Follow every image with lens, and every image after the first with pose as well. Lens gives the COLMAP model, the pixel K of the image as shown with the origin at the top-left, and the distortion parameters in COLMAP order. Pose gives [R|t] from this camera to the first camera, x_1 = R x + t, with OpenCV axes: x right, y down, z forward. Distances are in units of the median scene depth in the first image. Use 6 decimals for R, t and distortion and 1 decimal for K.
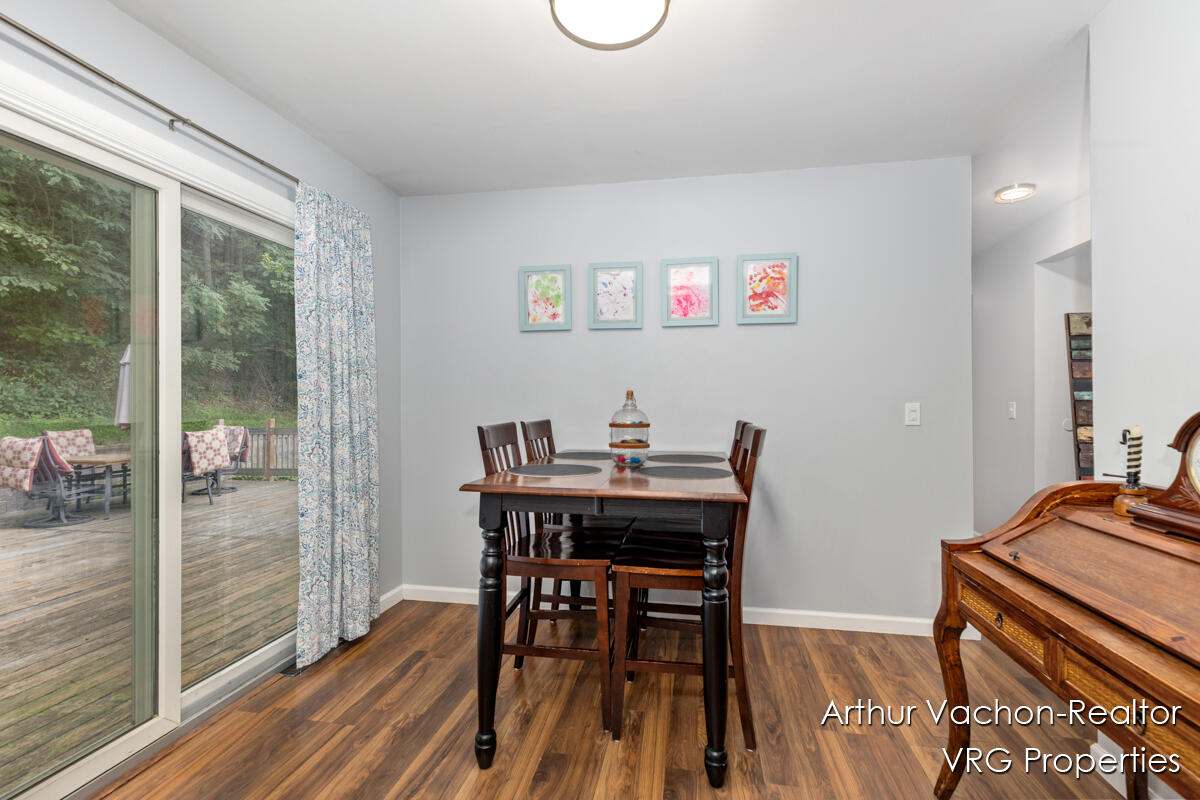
lens RADIAL K [[543.3, 0, 599.4], [0, 543.3, 400.4], [0, 0, 1]] dist [0.003354, 0.000472]
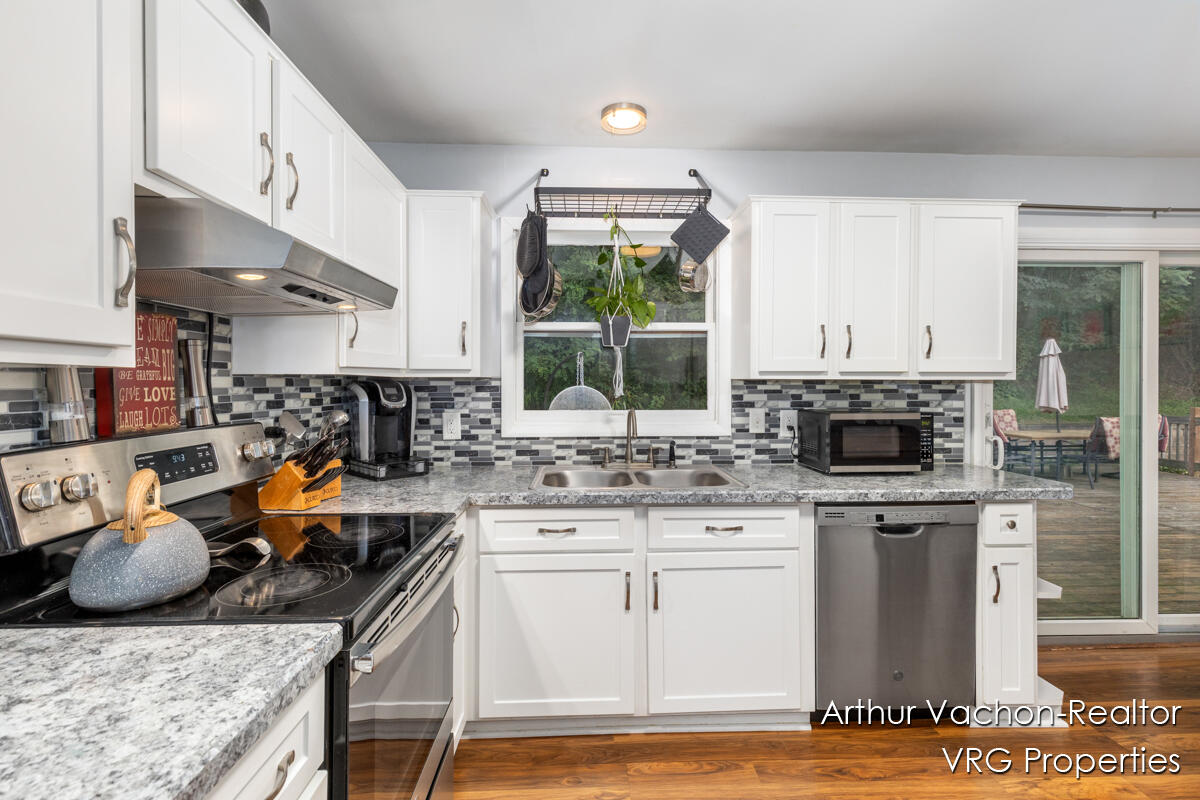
lens RADIAL K [[543.3, 0, 605.2], [0, 543.3, 381.3], [0, 0, 1]] dist [0.003354, 0.000472]
pose [[0.216849, 0.002681, -0.976202, 0.079311], [0.002636, 0.999991, 0.003332, -0.018820], [0.976202, -0.003295, 0.216840, -0.187667]]
